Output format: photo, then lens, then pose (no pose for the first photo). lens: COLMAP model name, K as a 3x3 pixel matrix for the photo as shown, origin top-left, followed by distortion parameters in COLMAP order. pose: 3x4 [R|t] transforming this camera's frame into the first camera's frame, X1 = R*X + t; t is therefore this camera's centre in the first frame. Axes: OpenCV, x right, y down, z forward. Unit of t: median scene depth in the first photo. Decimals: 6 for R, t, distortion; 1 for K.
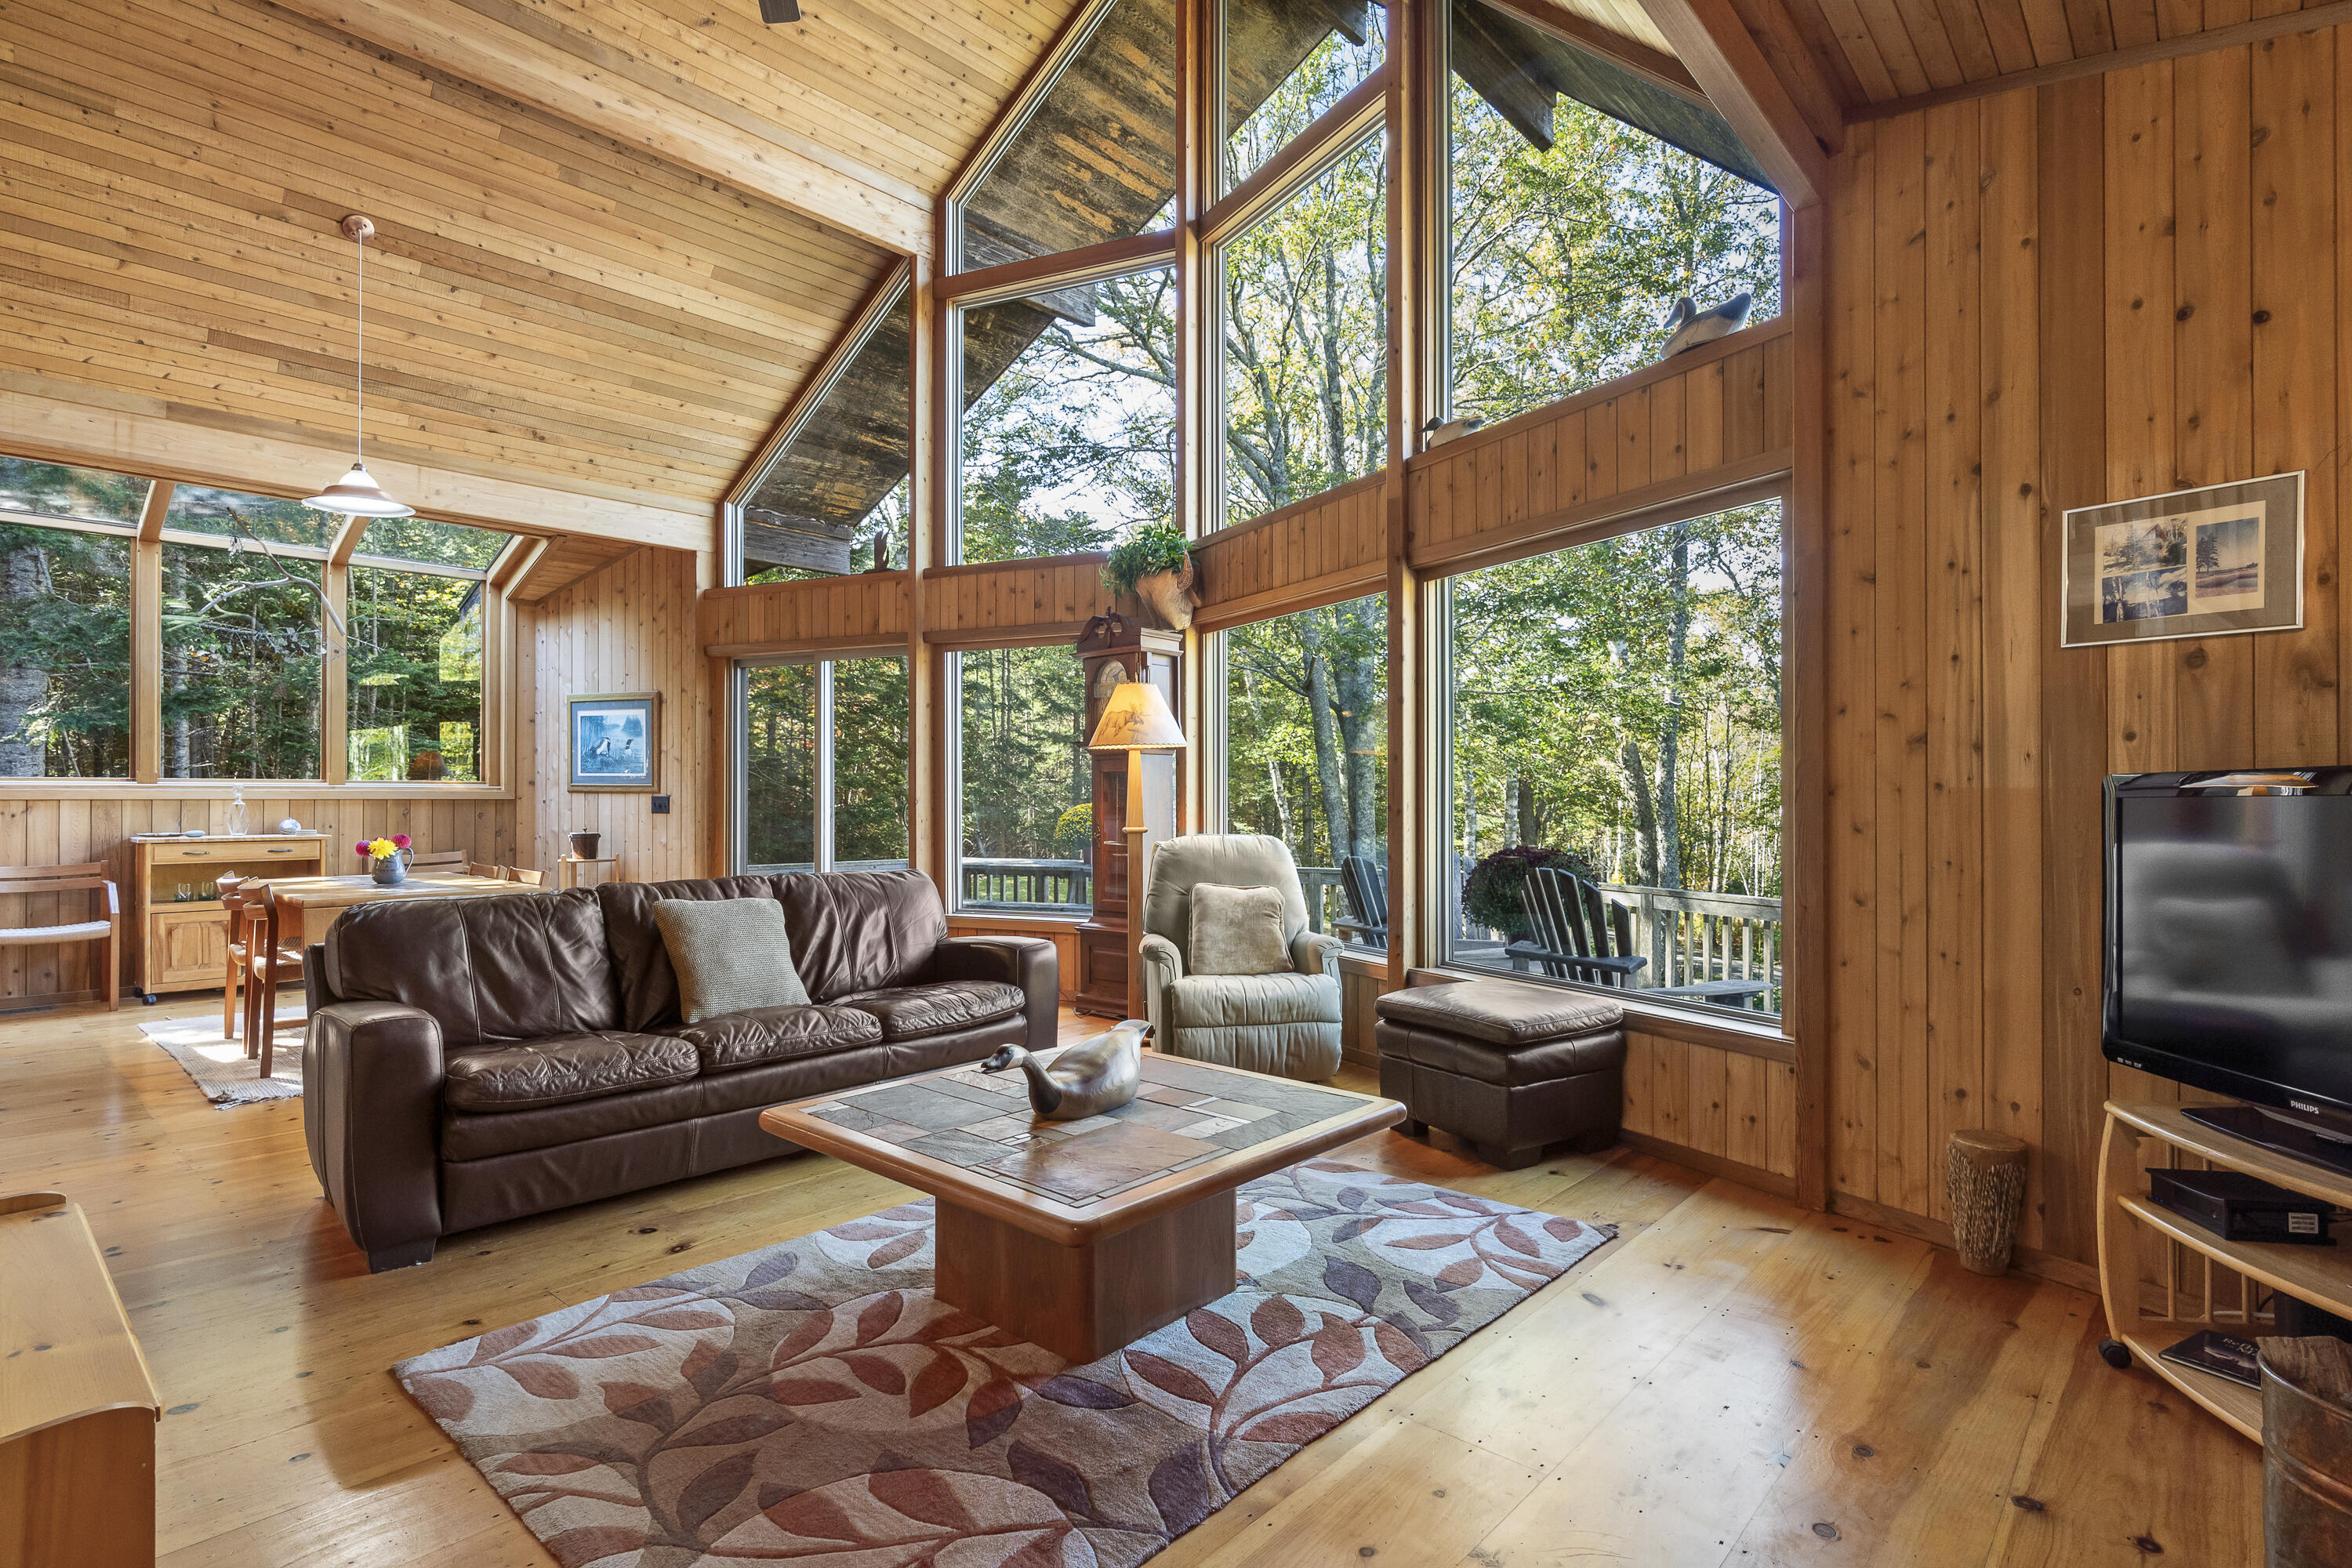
lens RADIAL K [[1169.5, 0, 1172.2], [0, 1169.5, 792.2], [0, 0, 1]] dist [-0.008372, 0.003677]
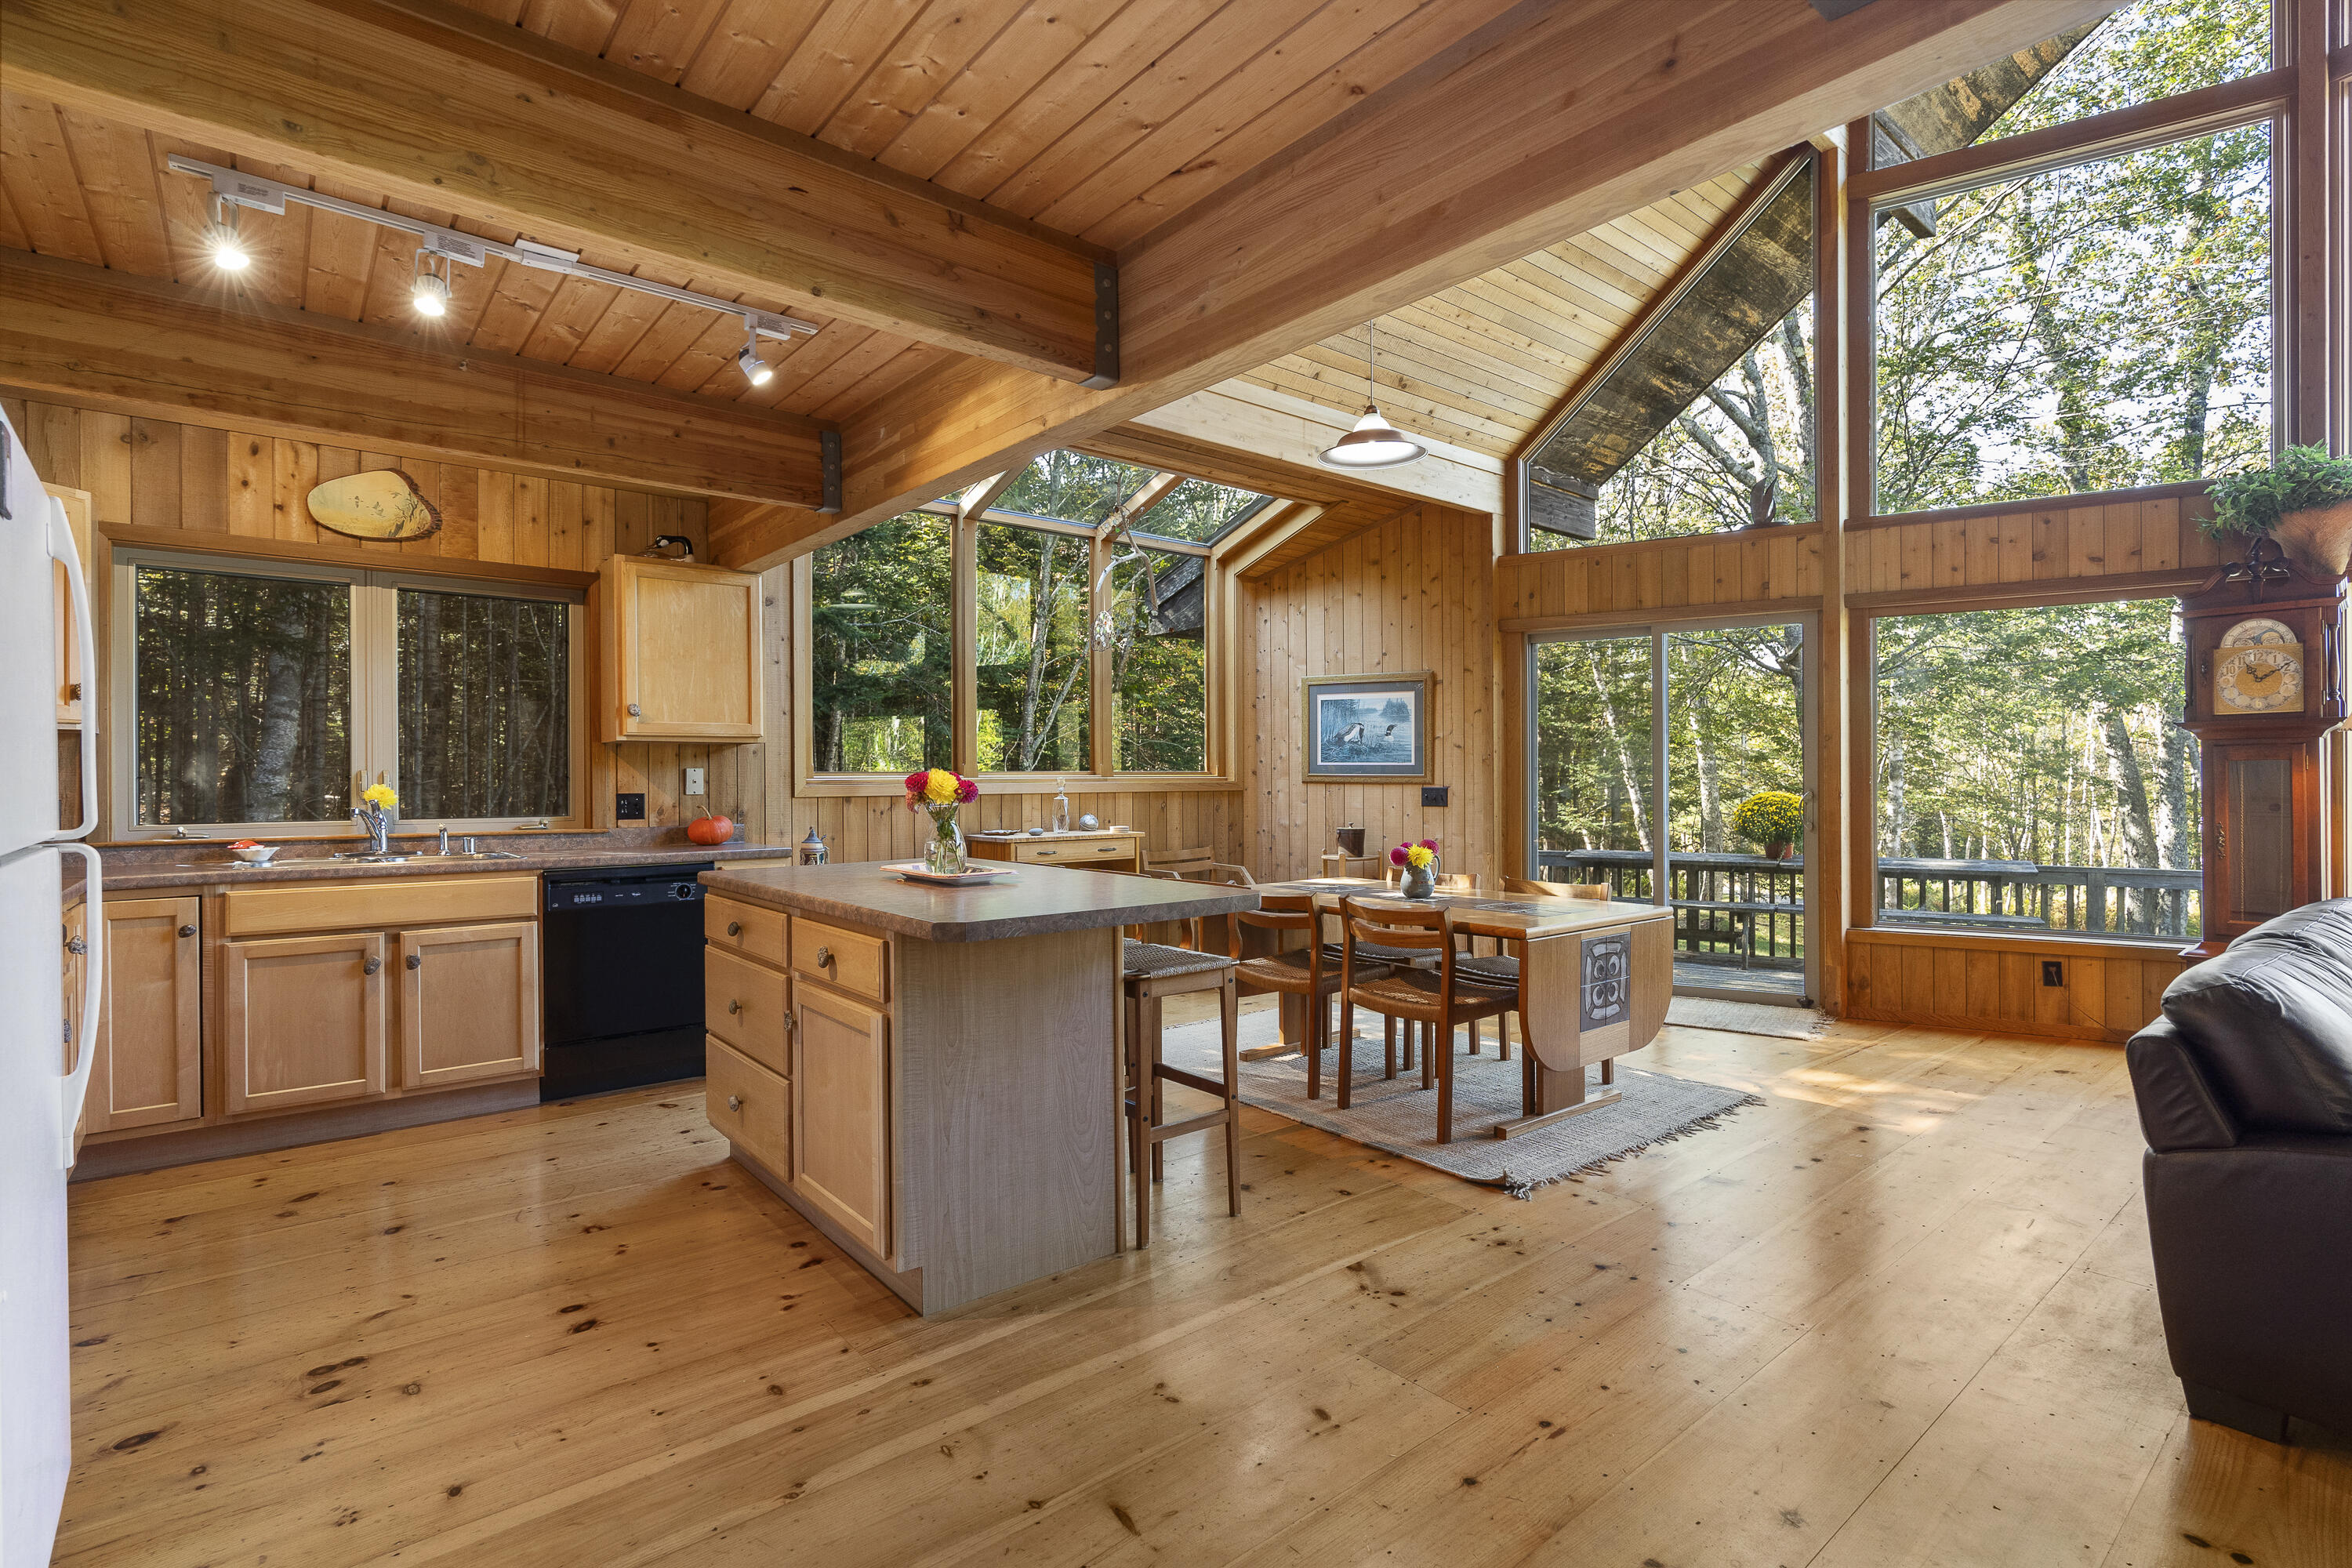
lens RADIAL K [[1102.4, 0, 1170.1], [0, 1102.4, 777.3], [0, 0, 1]] dist [-0.003854, 0.001413]
pose [[0.989450, -0.002924, -0.144844, -0.791236], [0.003805, 0.999976, 0.005811, -0.015657], [0.144823, -0.006301, 0.989438, 0.191874]]
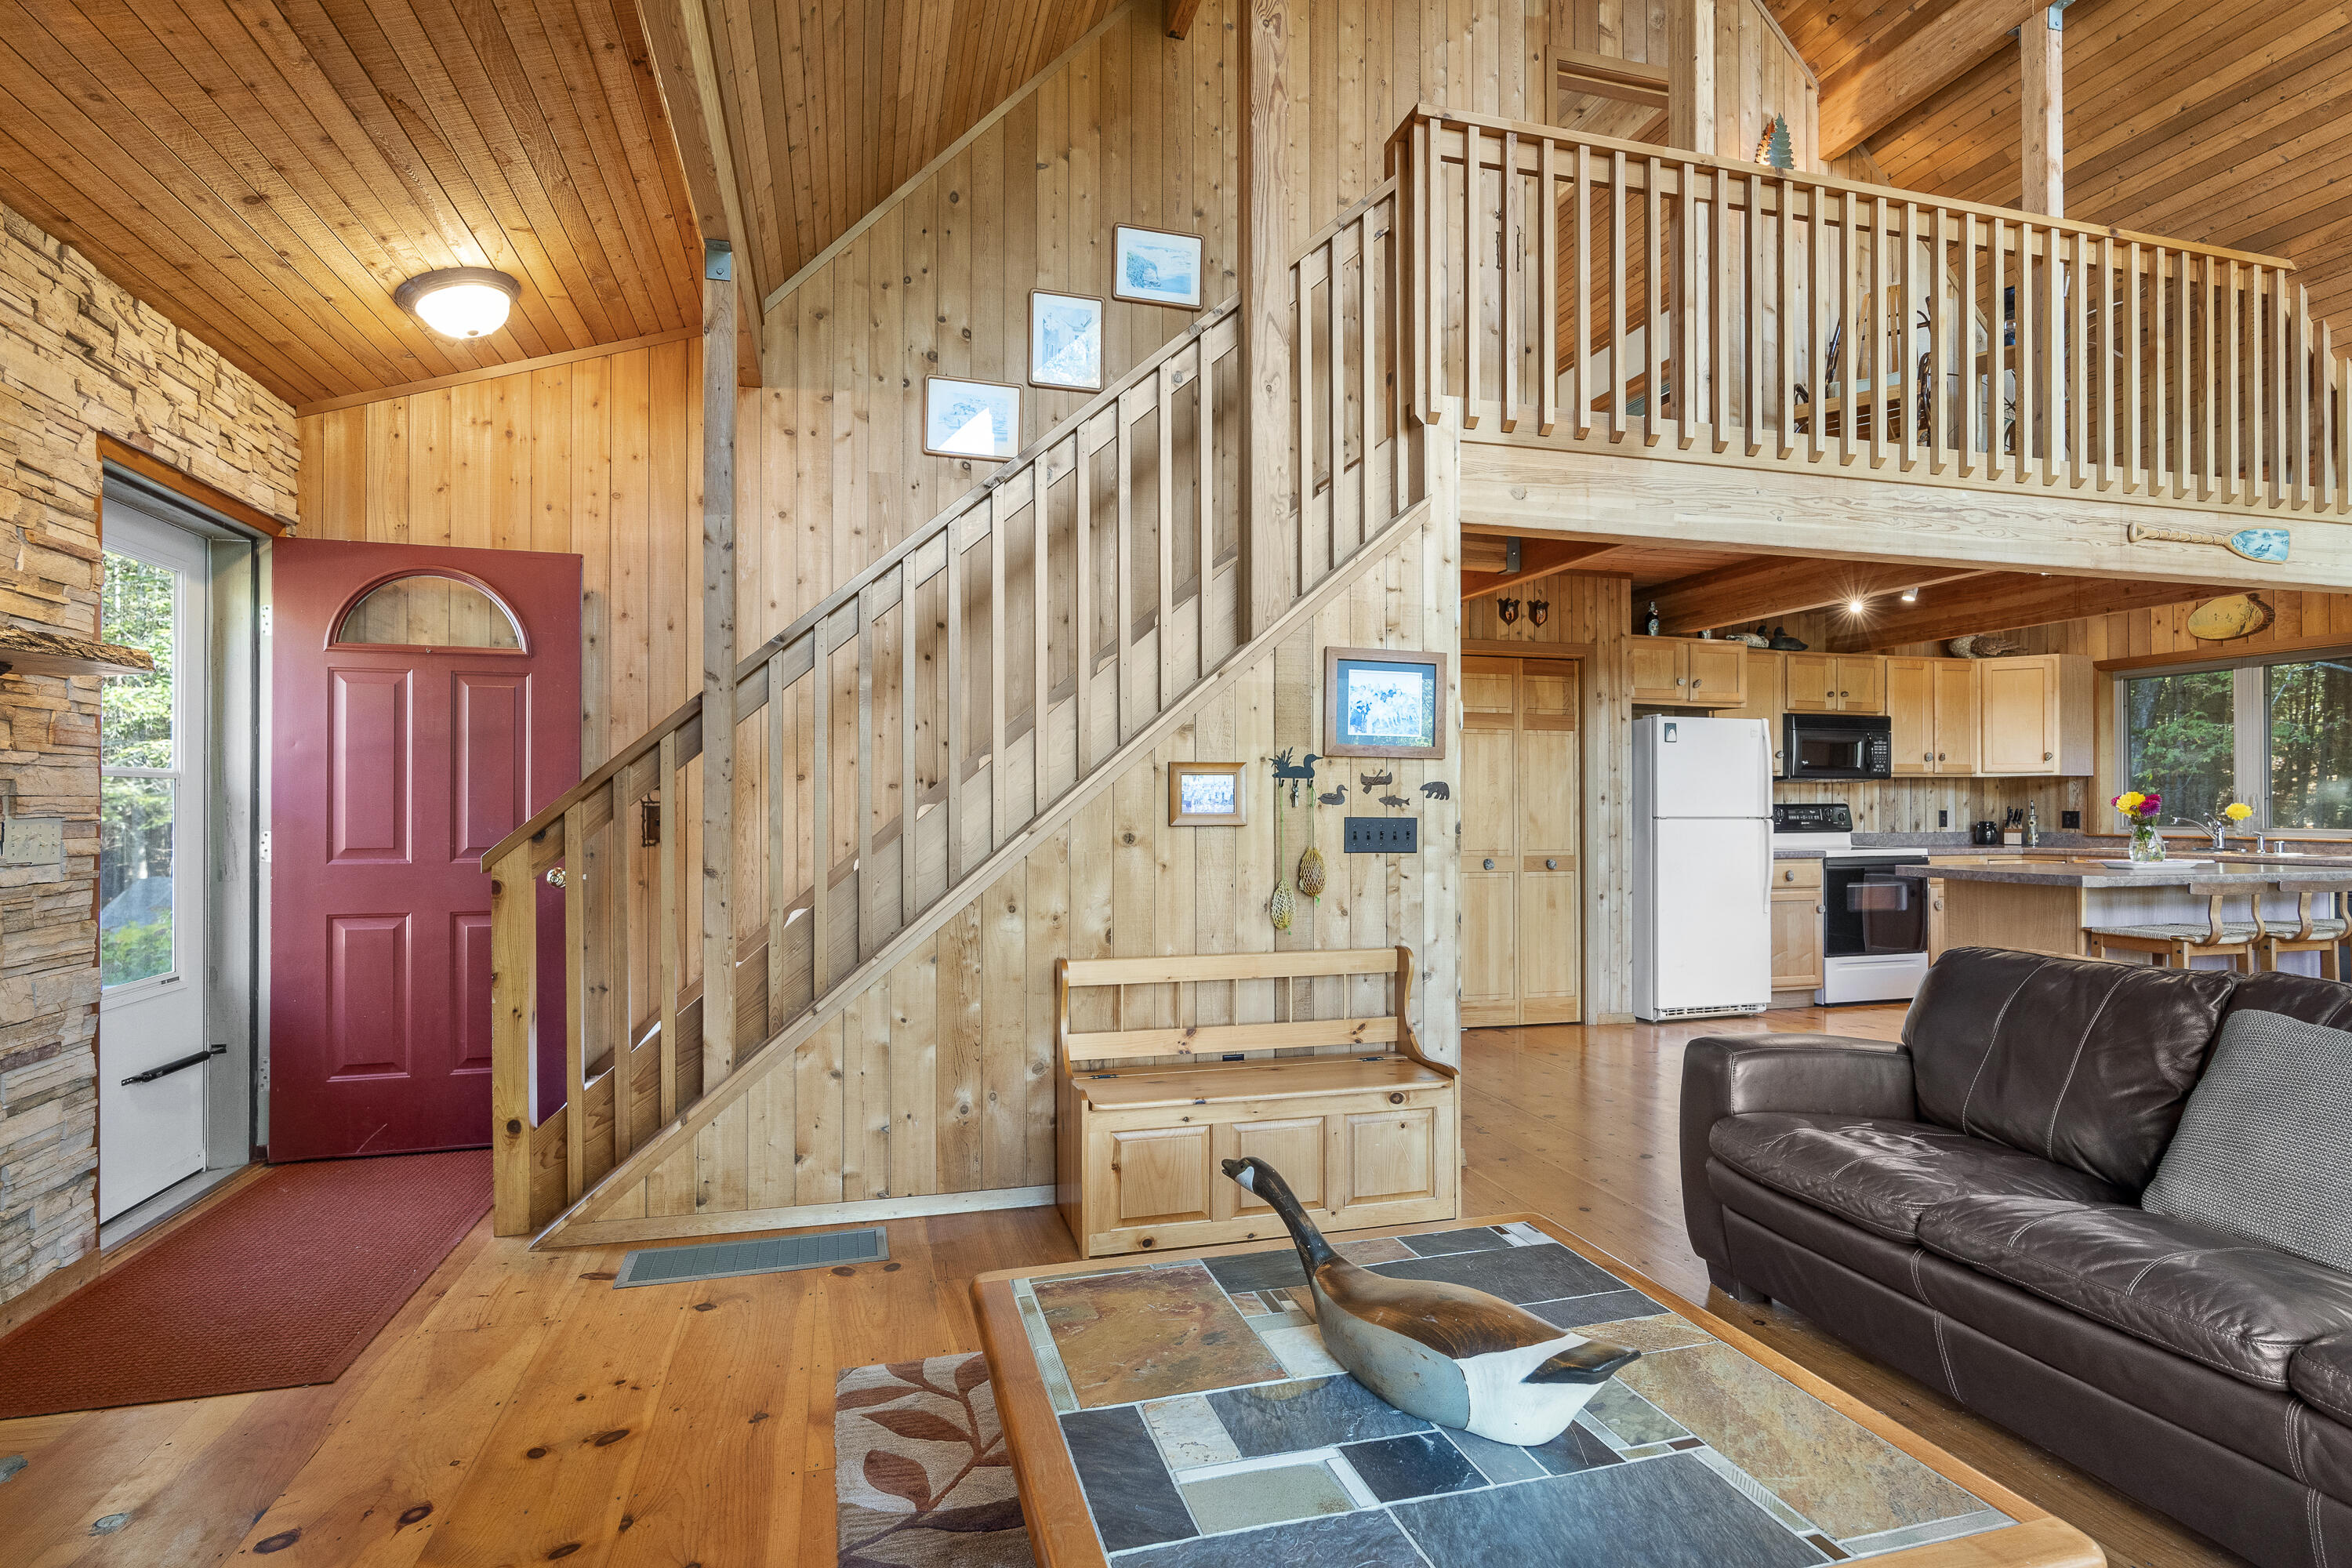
lens RADIAL K [[1169.5, 0, 1175.1], [0, 1169.5, 797.2], [0, 0, 1]] dist [-0.008372, 0.003677]
pose [[-0.534603, -0.005460, -0.845086, 0.246657], [0.005658, 0.999934, -0.010040, -0.008105], [0.845084, -0.010149, -0.534537, 0.629197]]
